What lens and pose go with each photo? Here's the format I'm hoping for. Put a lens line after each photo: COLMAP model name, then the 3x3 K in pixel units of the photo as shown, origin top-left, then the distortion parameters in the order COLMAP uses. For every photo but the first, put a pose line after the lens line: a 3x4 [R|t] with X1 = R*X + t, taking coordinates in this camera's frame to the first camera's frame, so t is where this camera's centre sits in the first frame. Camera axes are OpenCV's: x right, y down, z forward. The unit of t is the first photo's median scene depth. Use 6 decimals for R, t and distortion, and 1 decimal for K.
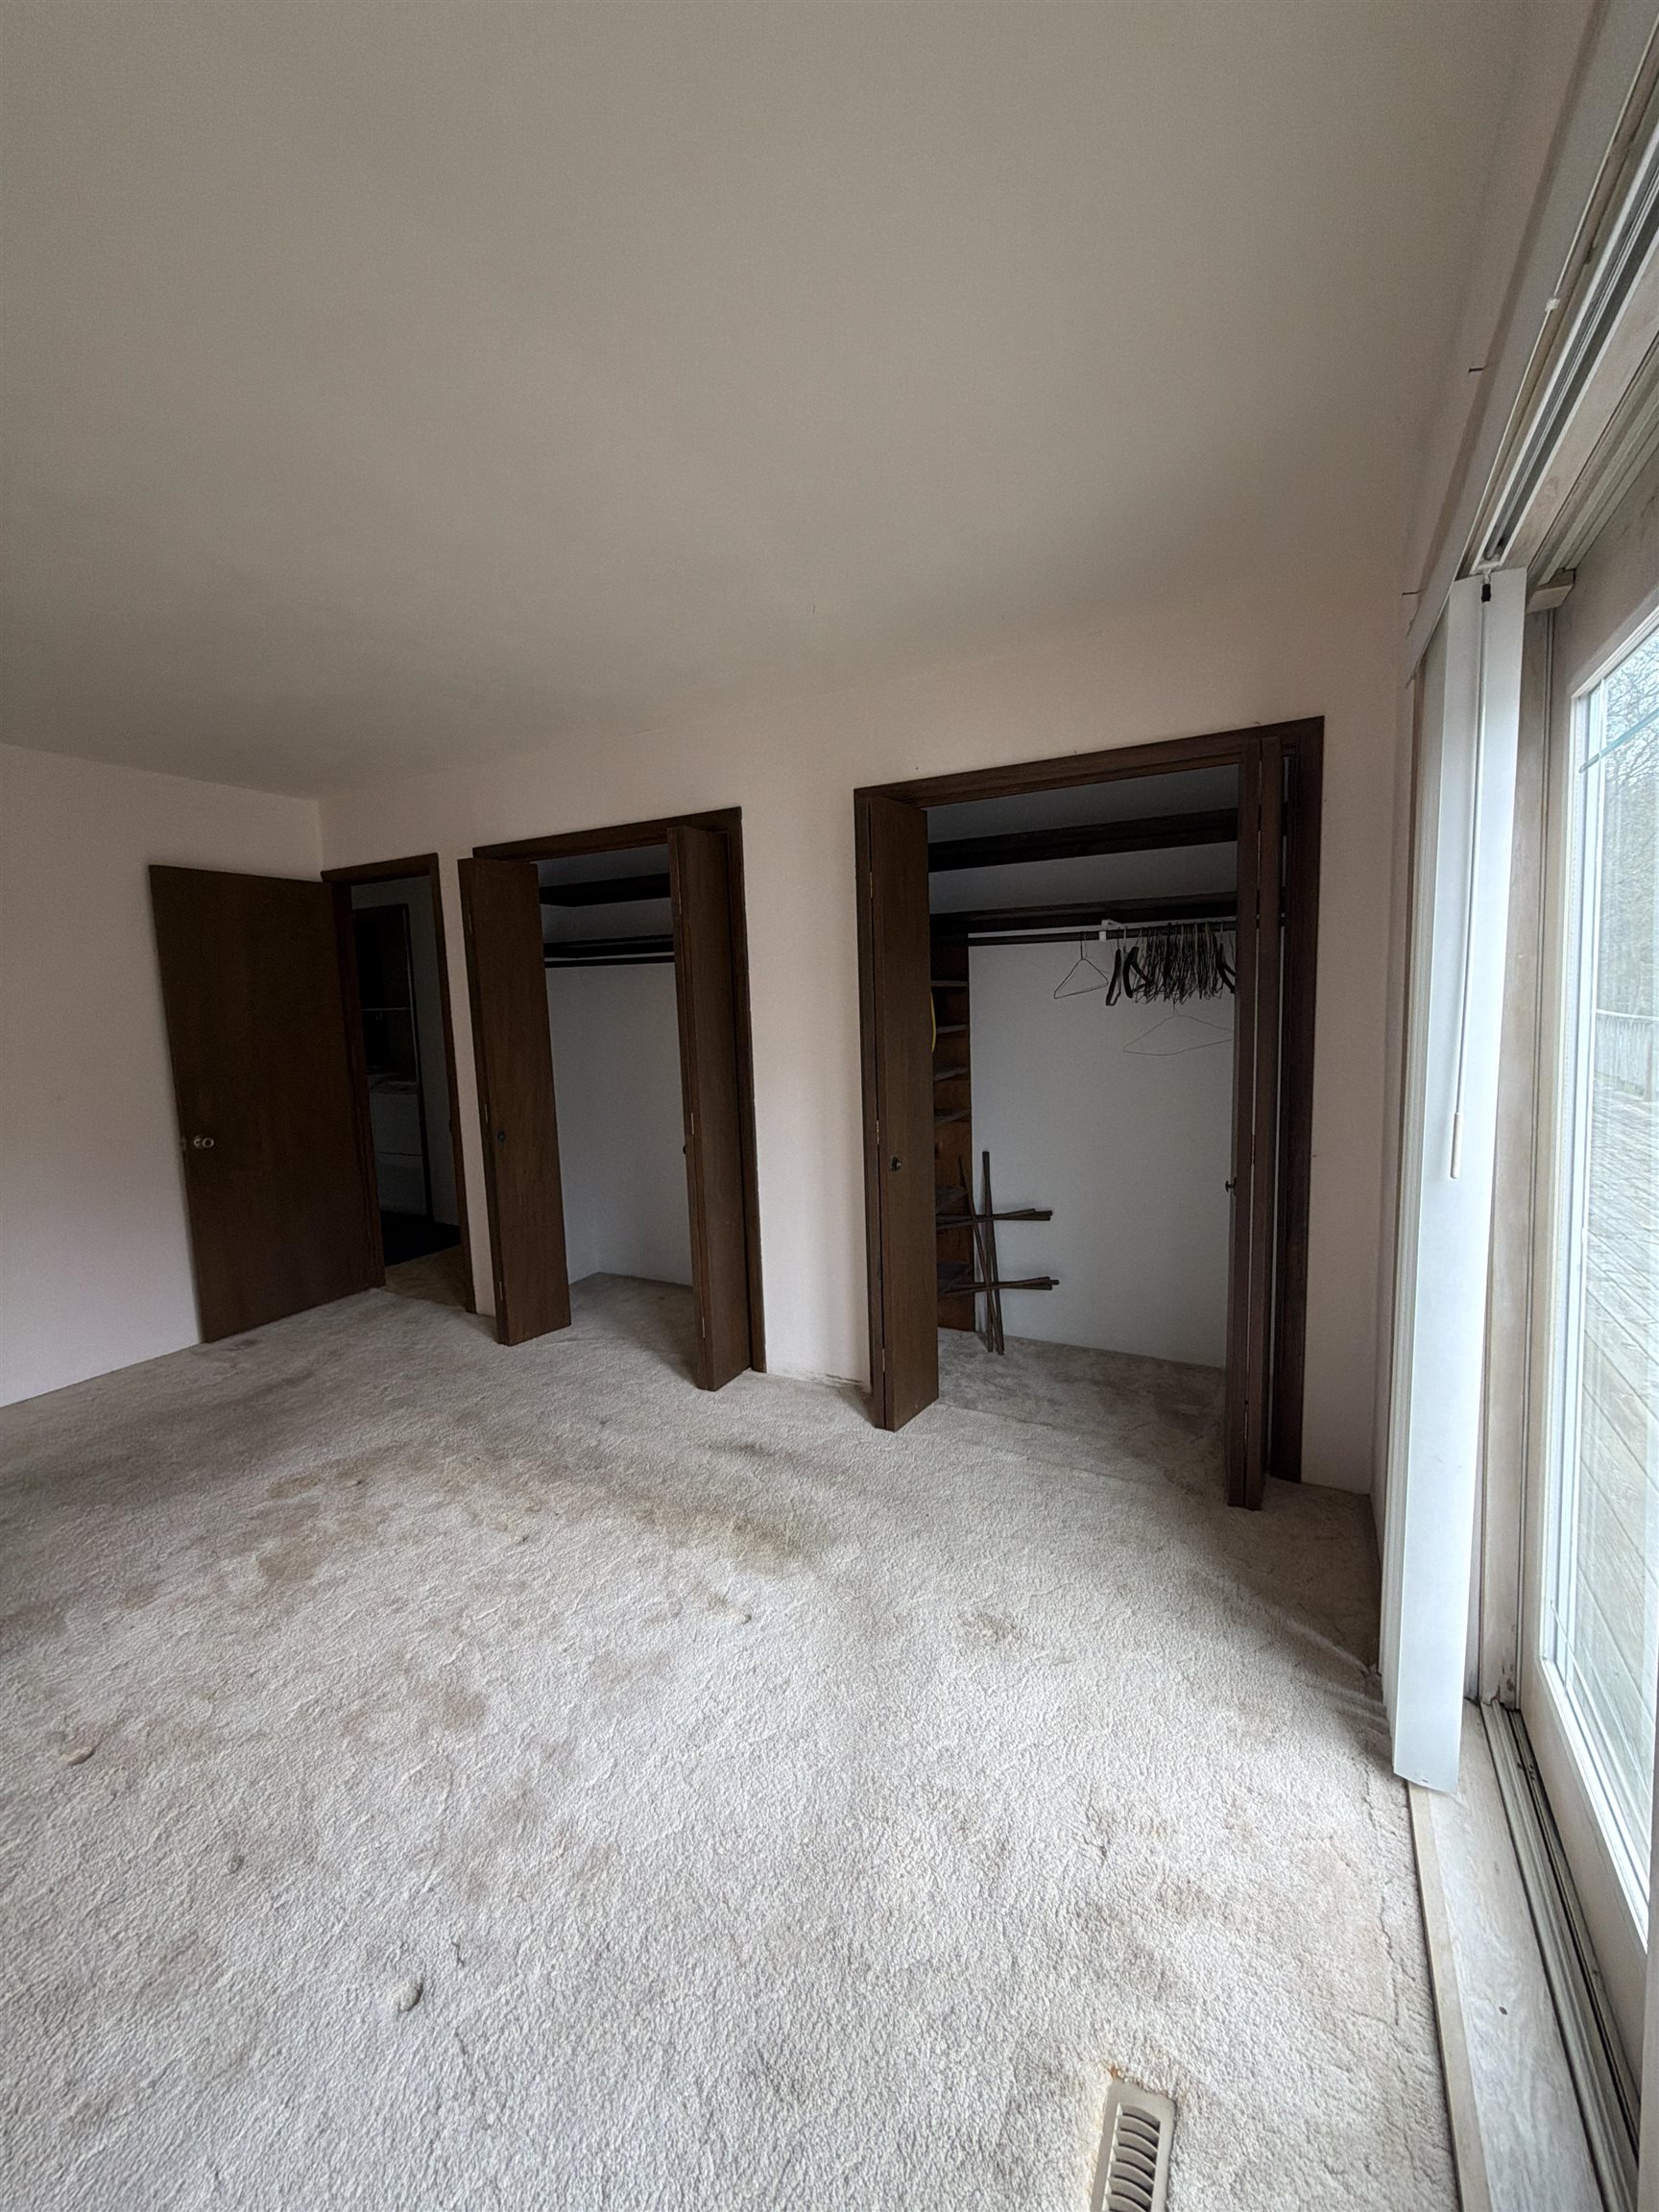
lens RADIAL K [[889.4, 0, 828.4], [0, 889.4, 1094.6], [0, 0, 1]] dist [0.002930, 0.000028]
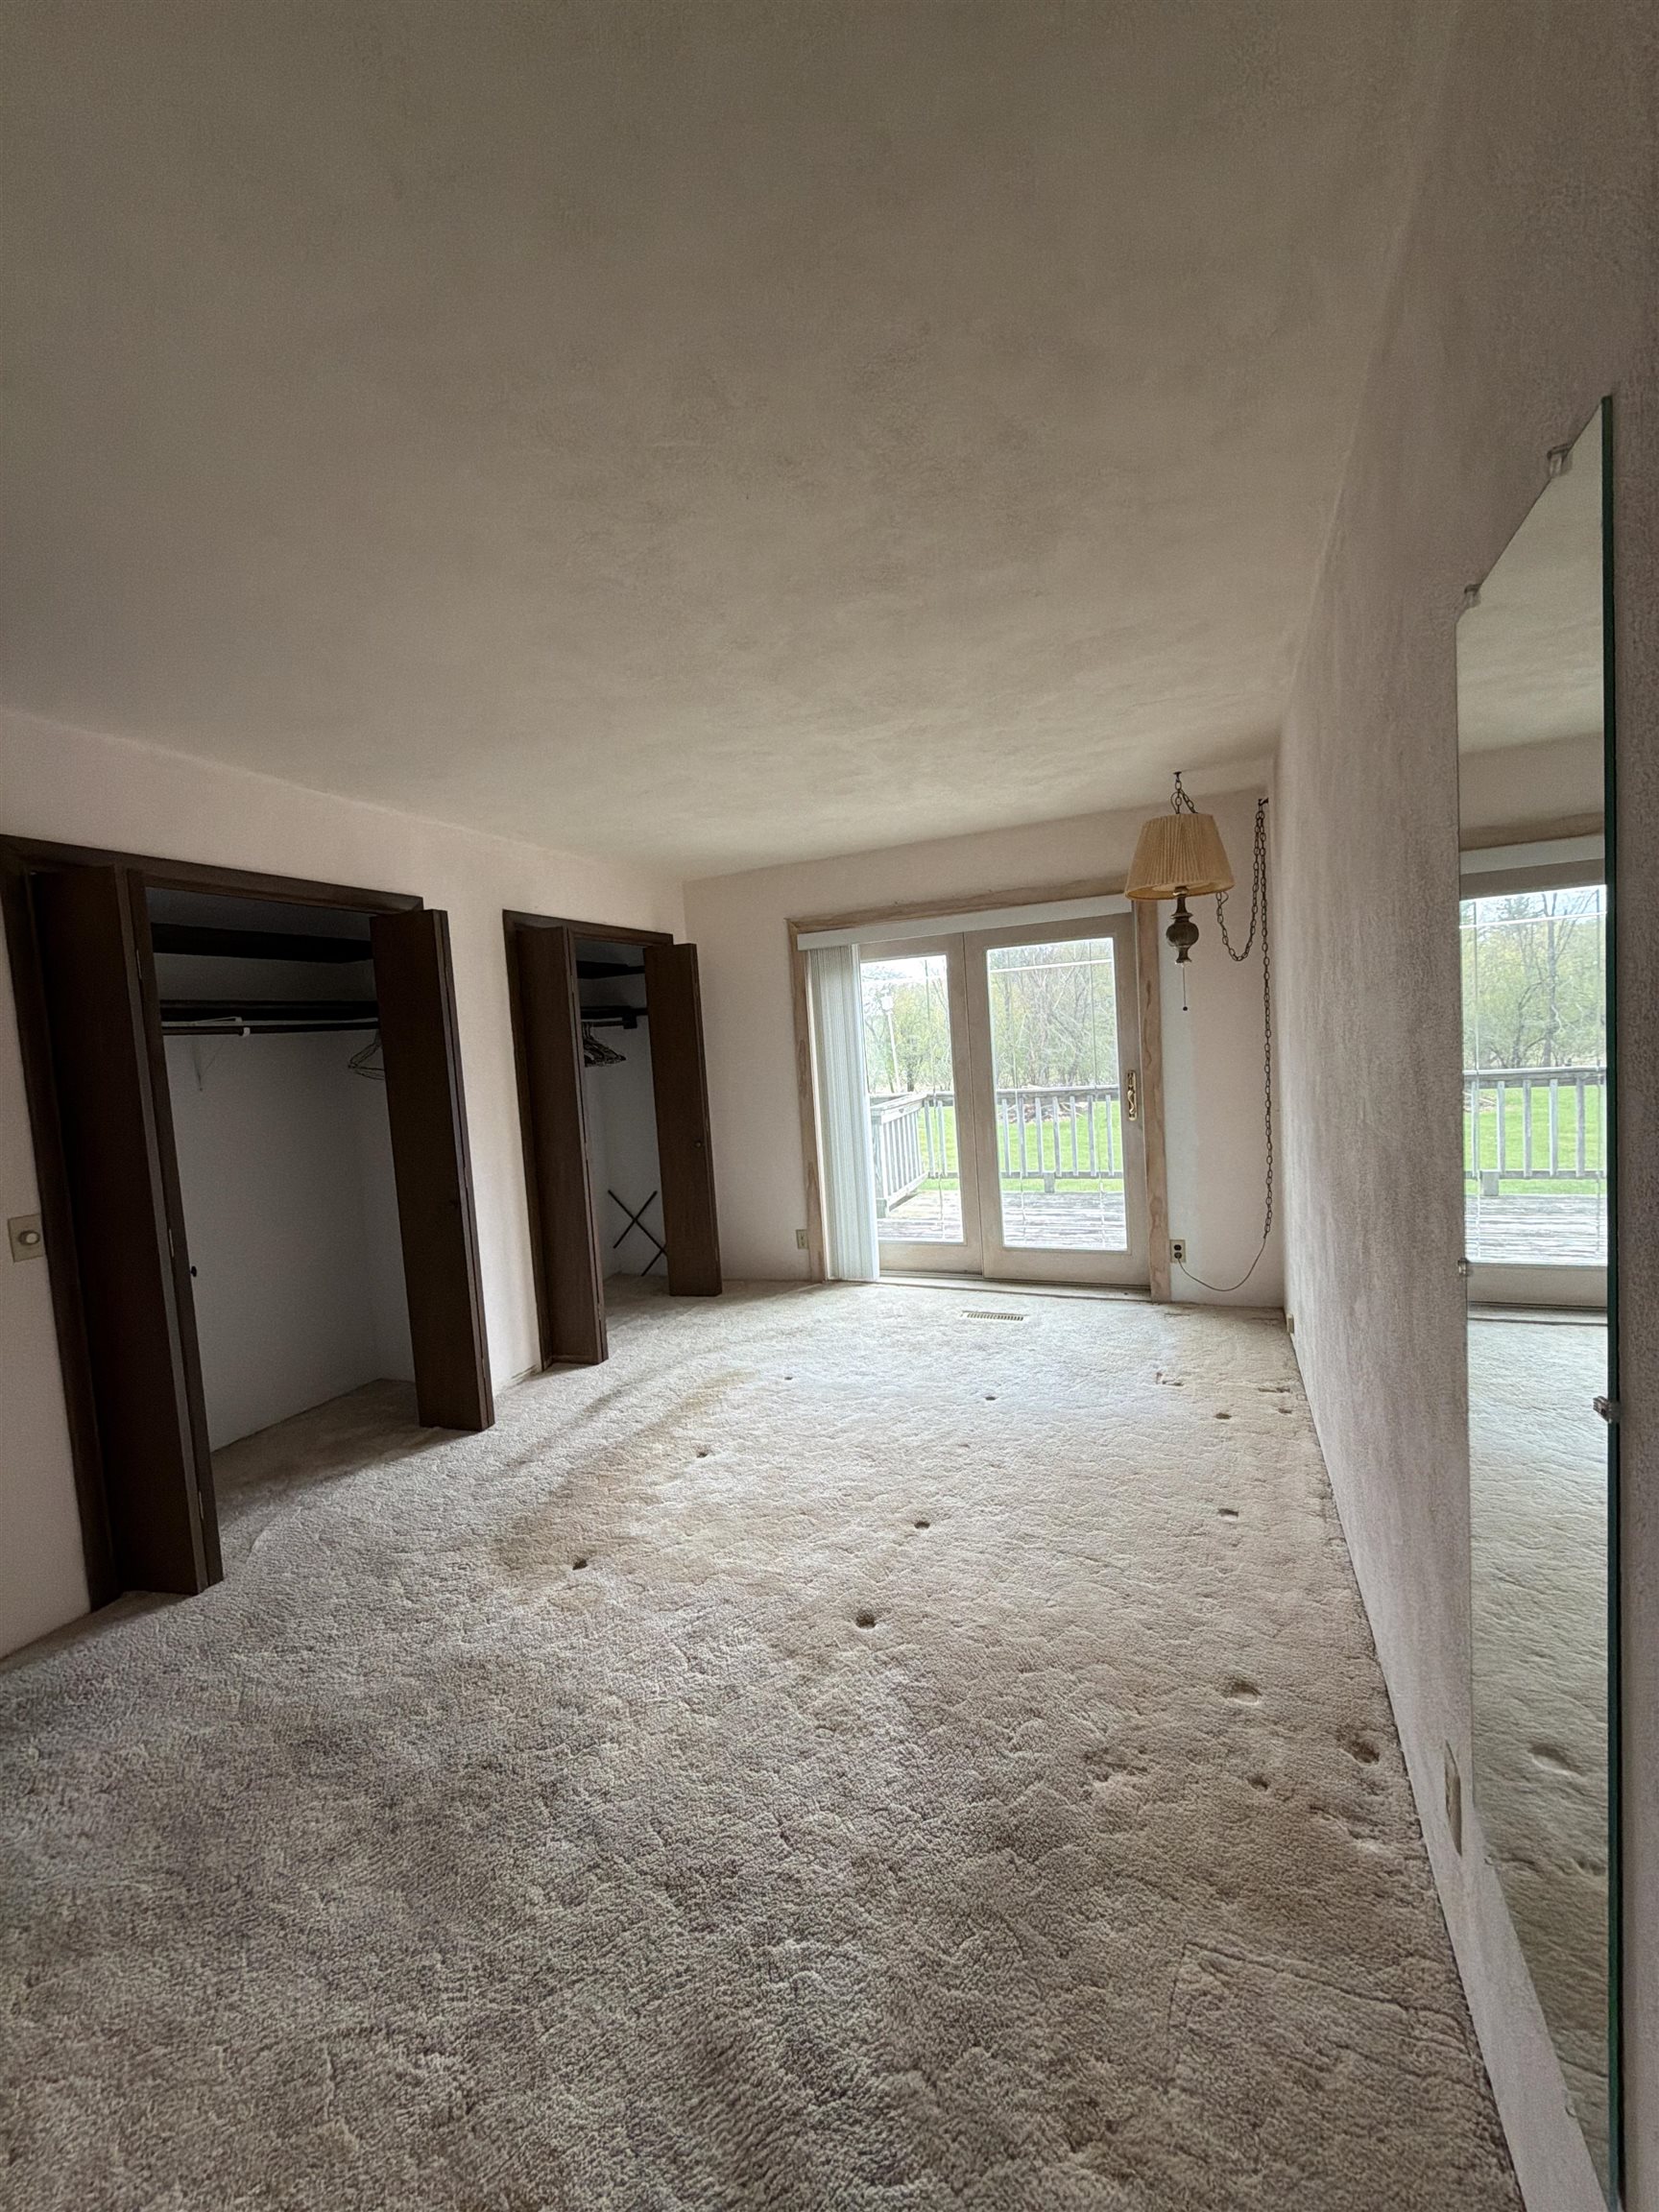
lens RADIAL K [[889.4, 0, 820.8], [0, 889.4, 1097.0], [0, 0, 1]] dist [0.002930, 0.000028]
pose [[-0.062480, -0.036861, 0.997365, -1.202610], [0.180740, 0.982377, 0.047629, -0.038282], [-0.981544, 0.183239, -0.054717, 0.584884]]
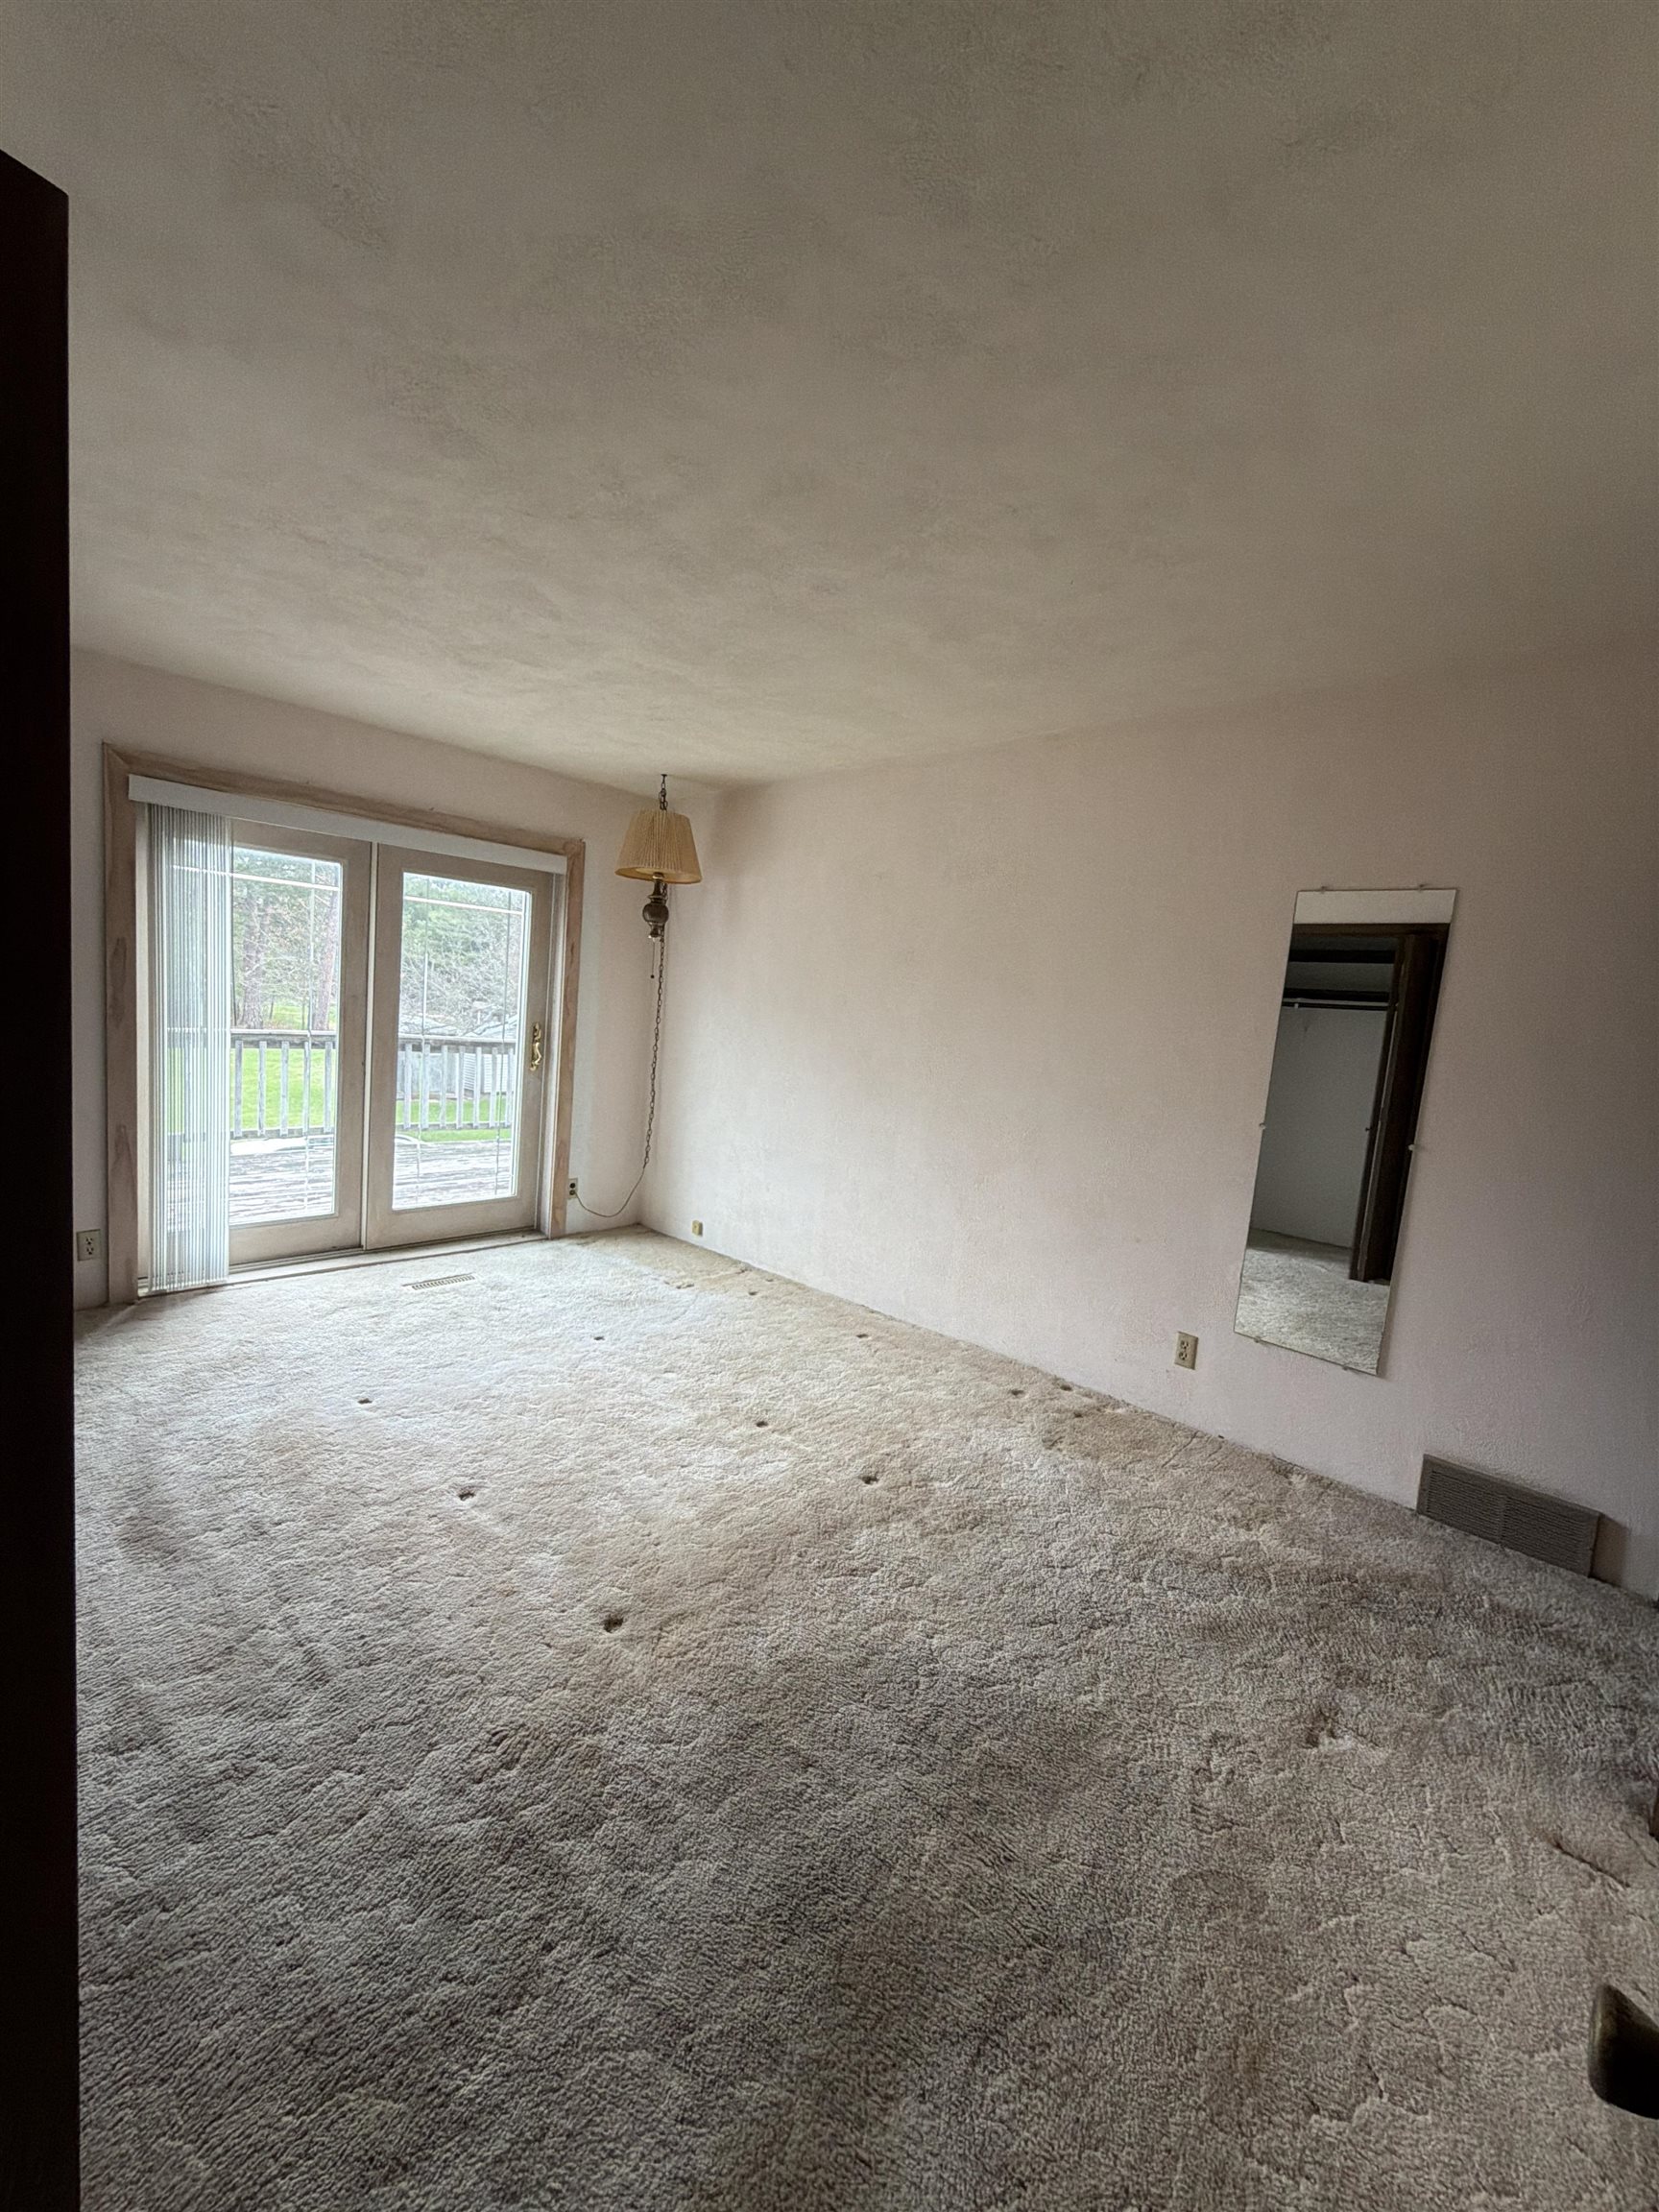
lens RADIAL K [[889.4, 0, 825.4], [0, 889.4, 1104.2], [0, 0, 1]] dist [0.002930, 0.000028]
pose [[-0.962975, -0.079878, 0.257485, -0.698191], [-0.023291, 0.976176, 0.215727, -0.120328], [-0.268582, 0.201742, -0.941894, 1.286258]]
